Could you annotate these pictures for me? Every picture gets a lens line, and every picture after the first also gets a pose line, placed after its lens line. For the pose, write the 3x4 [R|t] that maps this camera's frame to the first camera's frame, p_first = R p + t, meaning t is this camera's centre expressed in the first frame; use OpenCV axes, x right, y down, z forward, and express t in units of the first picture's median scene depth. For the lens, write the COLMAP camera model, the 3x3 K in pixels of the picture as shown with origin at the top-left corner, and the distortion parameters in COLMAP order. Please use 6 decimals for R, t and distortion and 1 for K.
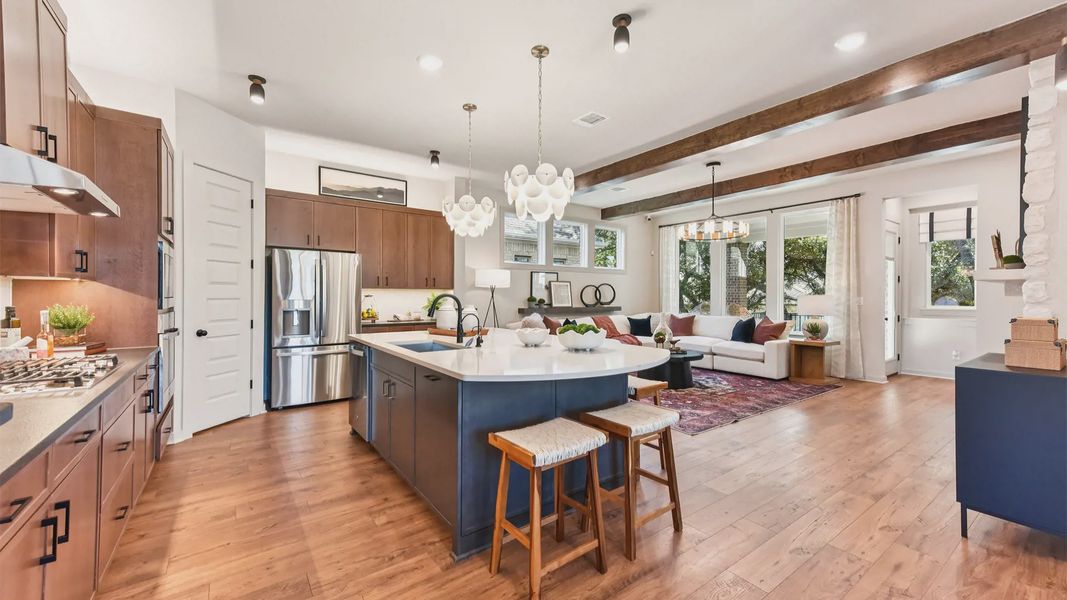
lens RADIAL K [[415.6, 0, 543.7], [0, 415.6, 298.2], [0, 0, 1]] dist [0.027481, 0.000162]
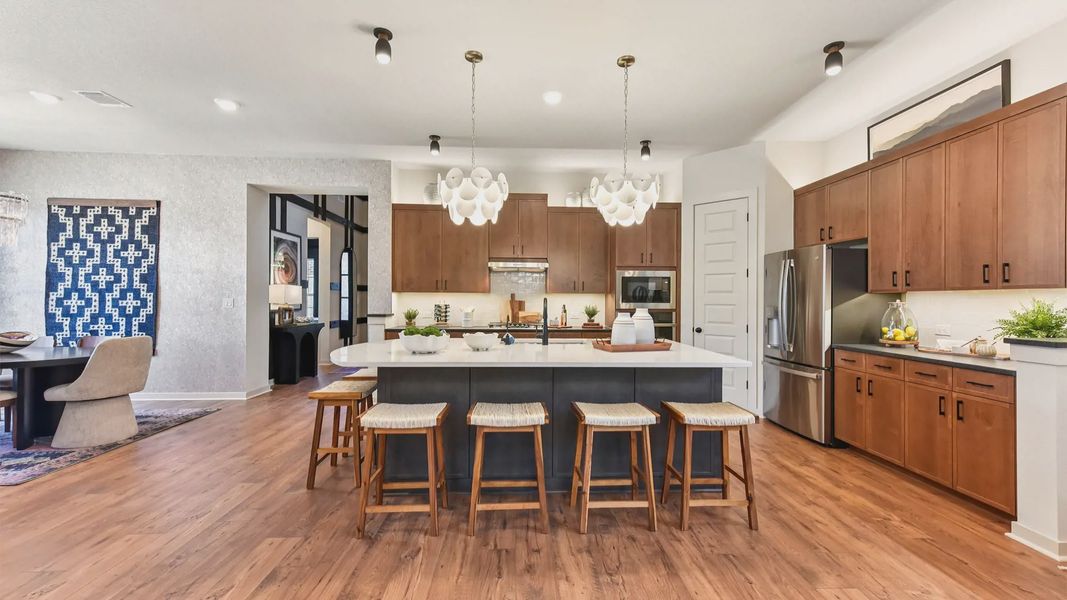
lens RADIAL K [[426.3, 0, 536.4], [0, 426.3, 298.6], [0, 0, 1]] dist [0.017868, -0.000142]
pose [[-0.566795, -0.009271, -0.823807, 0.376096], [-0.012859, 0.999914, -0.002406, -0.004492], [0.823759, 0.009230, -0.566865, 0.858727]]
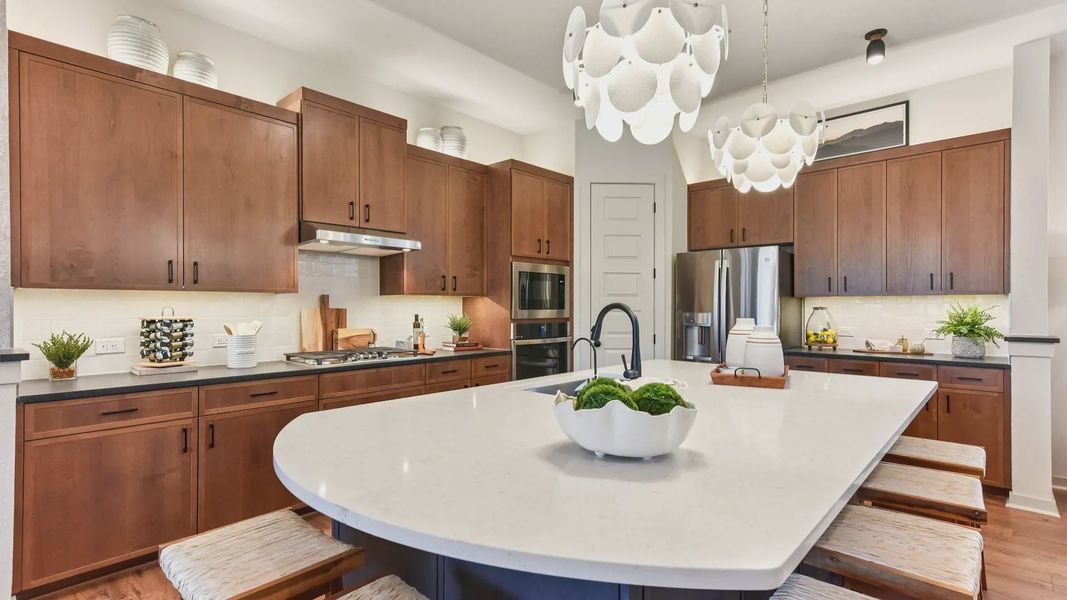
lens RADIAL K [[510.3, 0, 536.5], [0, 510.3, 305.4], [0, 0, 1]] dist [0.026872, -0.000378]
pose [[0.191877, -0.002946, -0.981414, 0.253327], [-0.004639, 0.999982, -0.003909, -0.004174], [0.981408, 0.005303, 0.191860, 0.393220]]
